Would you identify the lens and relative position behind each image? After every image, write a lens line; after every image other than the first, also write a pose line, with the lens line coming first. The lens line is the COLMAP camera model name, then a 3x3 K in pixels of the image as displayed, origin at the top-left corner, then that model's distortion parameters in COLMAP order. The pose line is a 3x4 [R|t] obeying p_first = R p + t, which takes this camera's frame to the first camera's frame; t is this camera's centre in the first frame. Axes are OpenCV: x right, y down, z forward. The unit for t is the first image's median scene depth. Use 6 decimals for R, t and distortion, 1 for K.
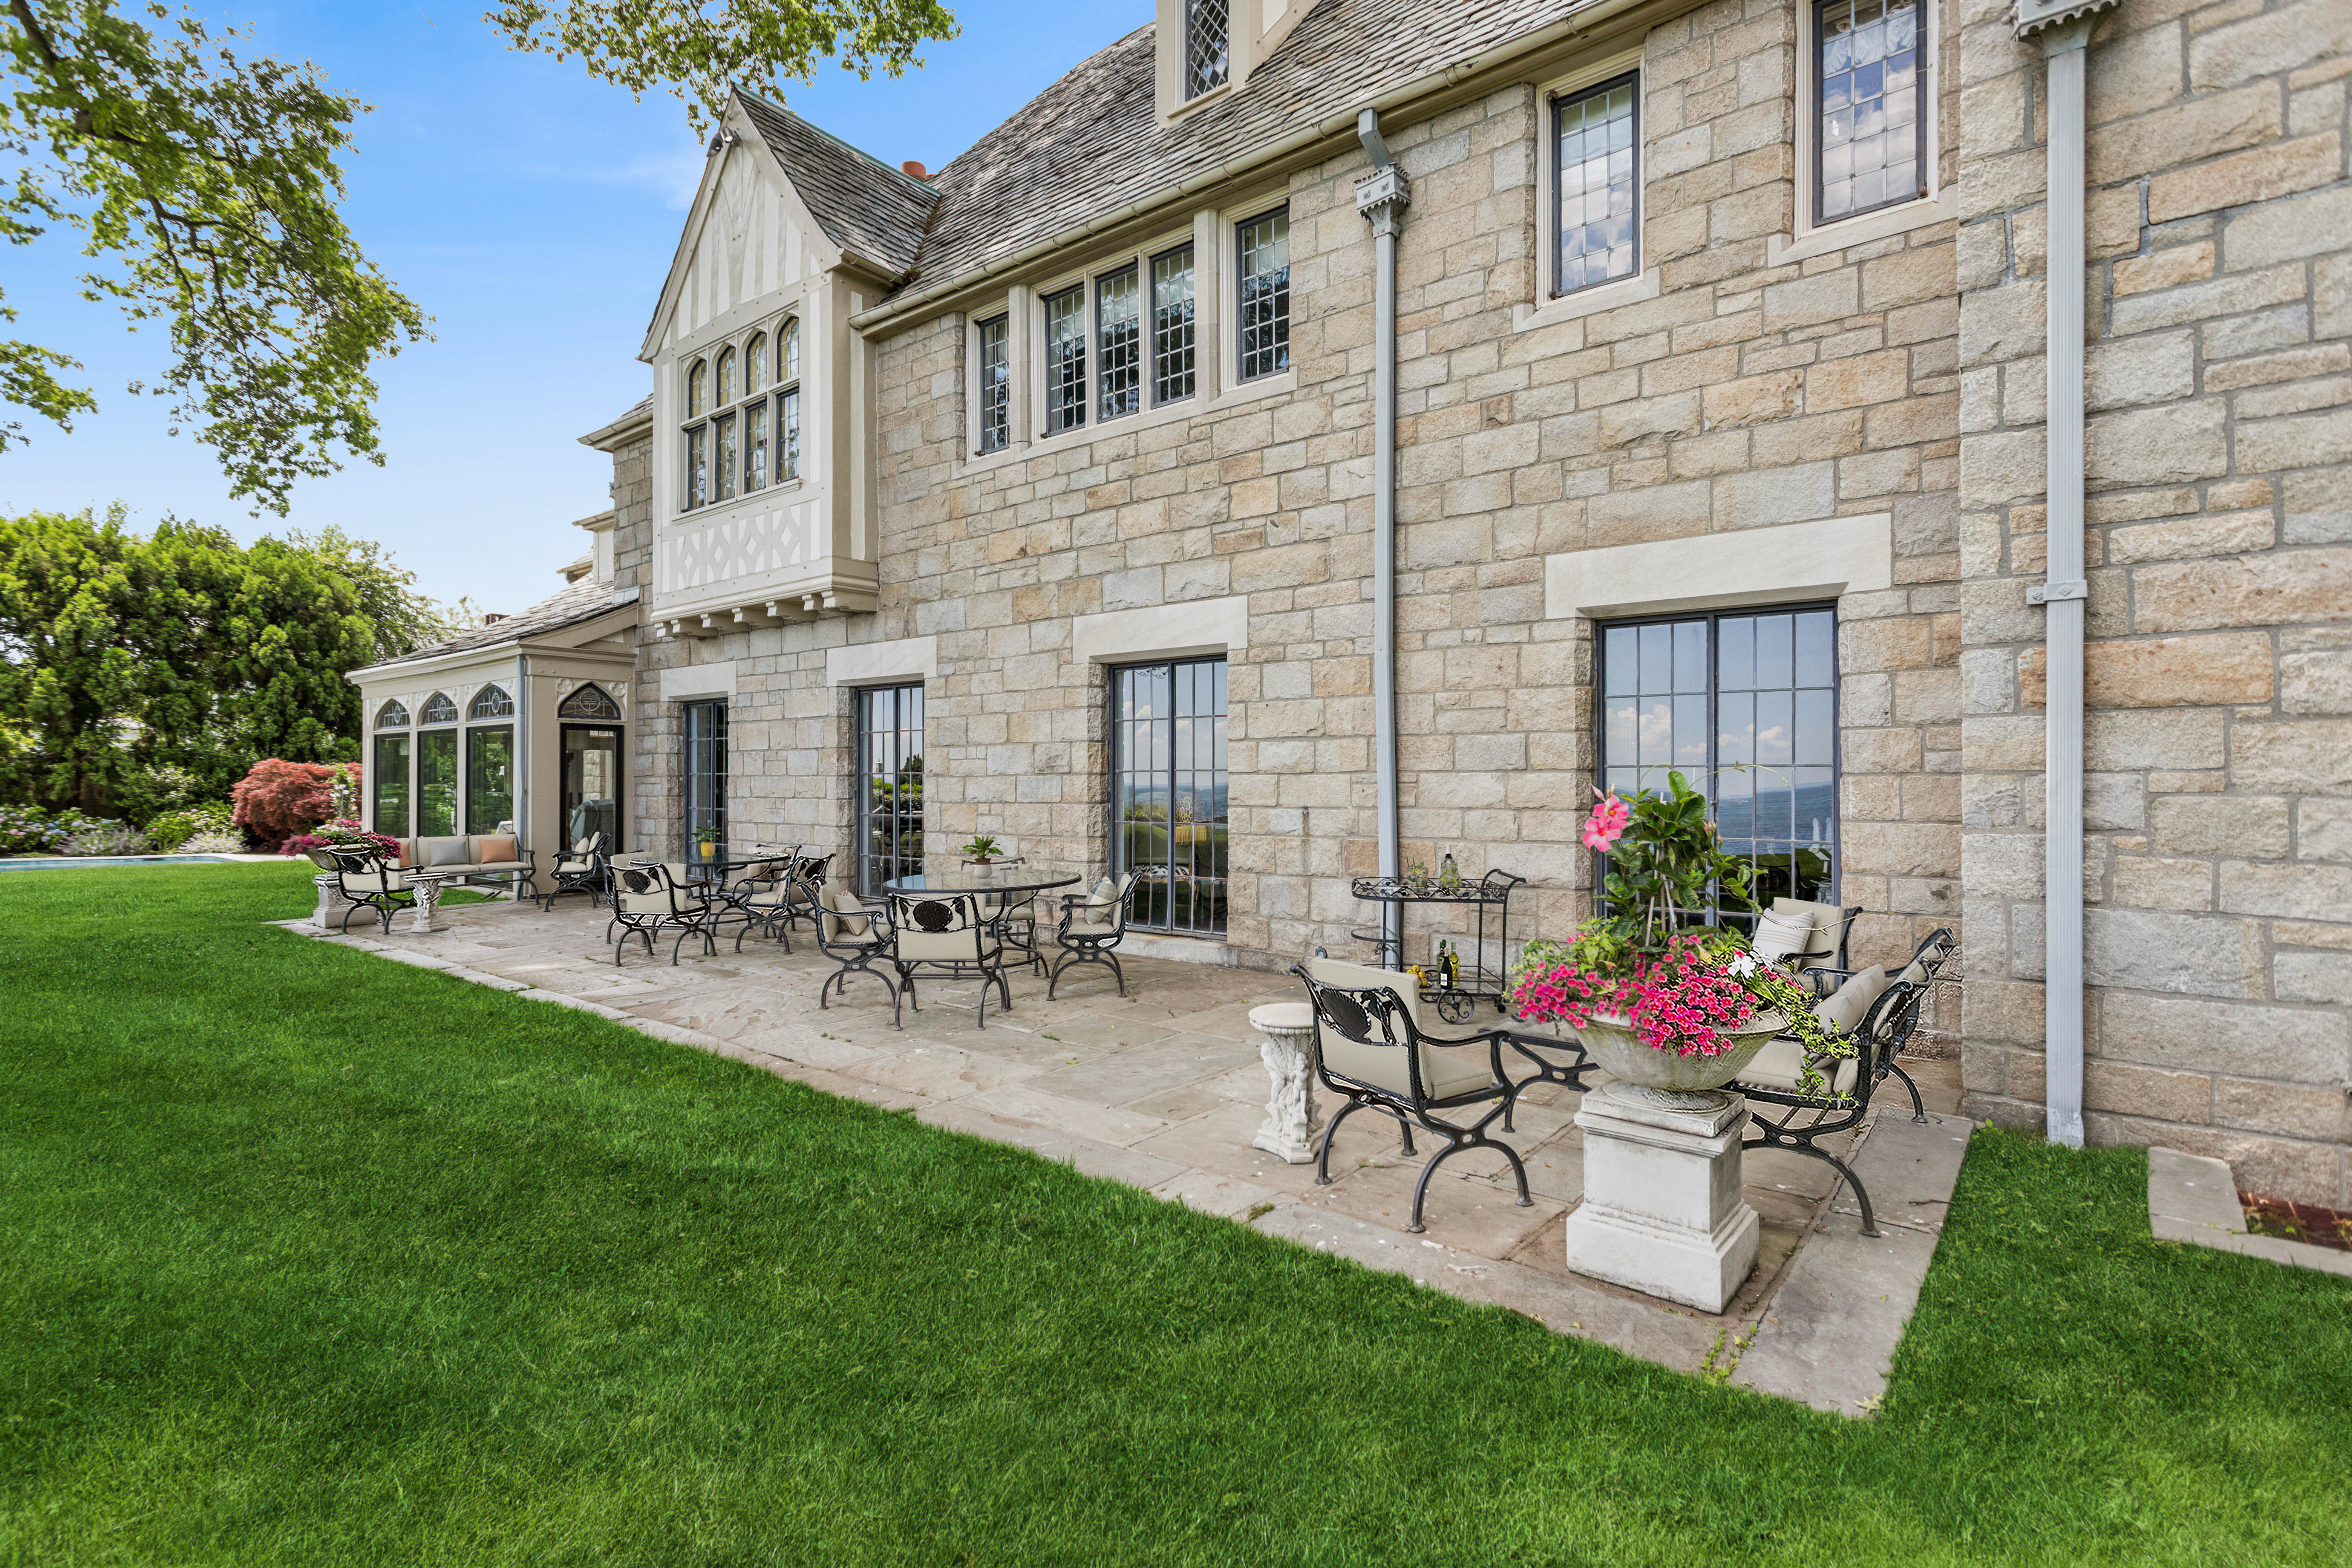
lens RADIAL K [[1119.0, 0, 1179.4], [0, 1119.0, 778.0], [0, 0, 1]] dist [0.003986, 0.000776]
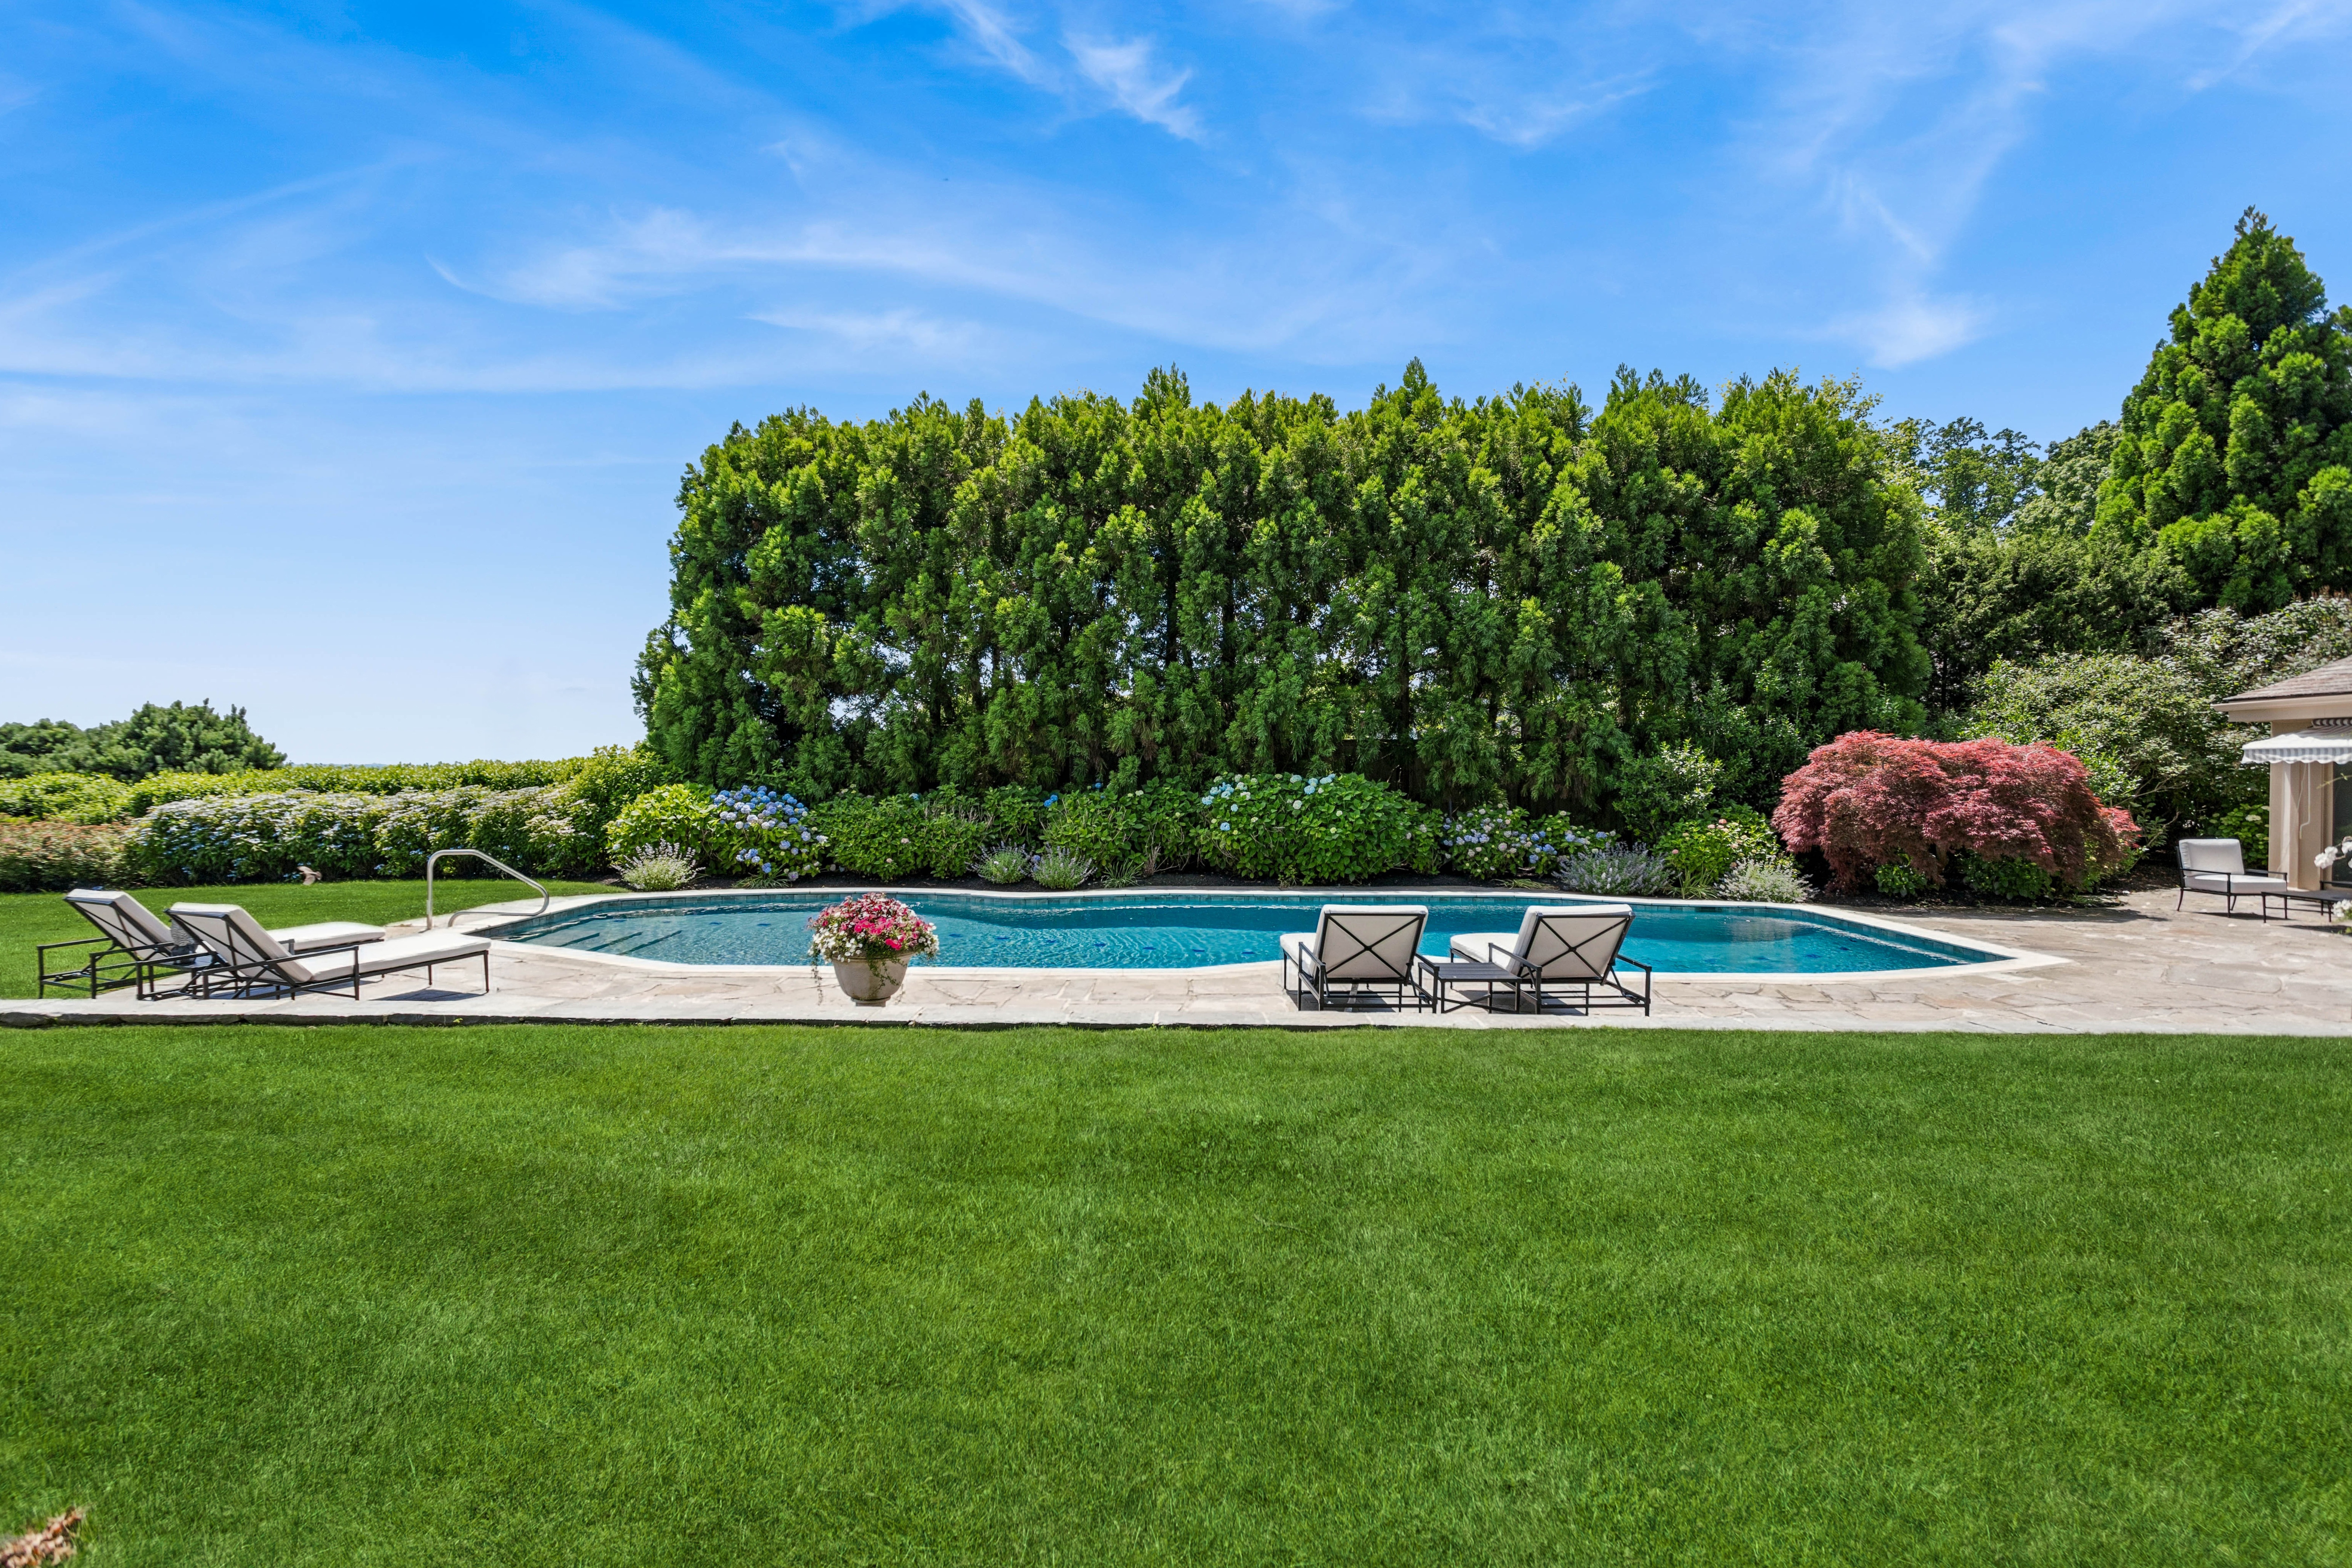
lens RADIAL K [[1119.0, 0, 1173.1], [0, 1119.0, 783.8], [0, 0, 1]] dist [0.003986, 0.000776]
pose [[0.638561, 0.010614, -0.769498, -0.608043], [-0.005725, 0.999943, 0.009042, 0.005699], [0.769550, -0.001369, 0.638585, 0.402724]]
